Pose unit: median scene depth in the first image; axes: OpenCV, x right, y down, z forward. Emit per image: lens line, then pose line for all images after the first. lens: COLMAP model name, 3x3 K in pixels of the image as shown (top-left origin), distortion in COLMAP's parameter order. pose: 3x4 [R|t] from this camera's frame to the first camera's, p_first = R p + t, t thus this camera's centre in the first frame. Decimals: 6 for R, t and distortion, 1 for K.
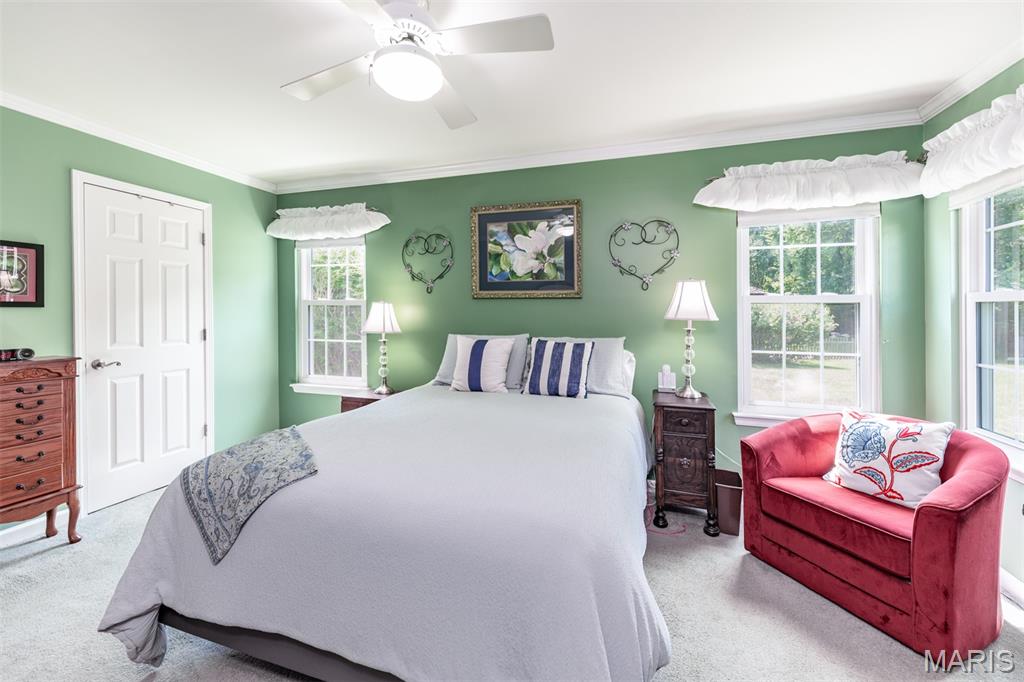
lens RADIAL K [[411.5, 0, 510.1], [0, 411.5, 327.1], [0, 0, 1]] dist [0.000497, -0.000332]
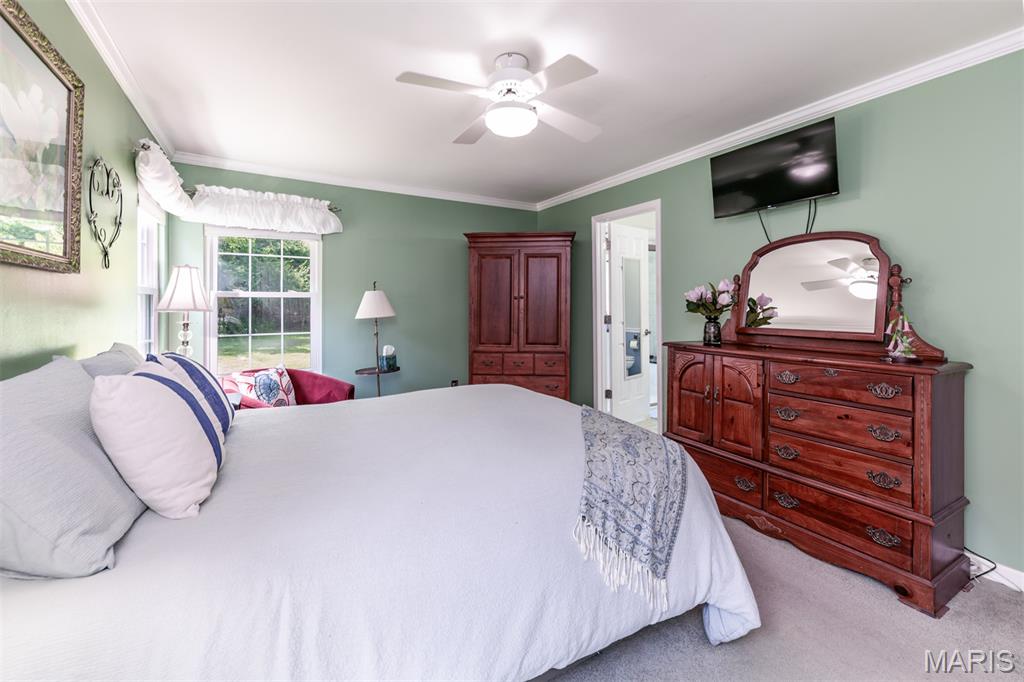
lens RADIAL K [[419.0, 0, 514.7], [0, 419.0, 297.8], [0, 0, 1]] dist [0.000443, -0.000002]
pose [[-0.750511, 0.007189, 0.660819, -0.543313], [0.022955, 0.999621, 0.015197, -0.036710], [-0.660459, 0.026575, -0.750391, 0.968201]]
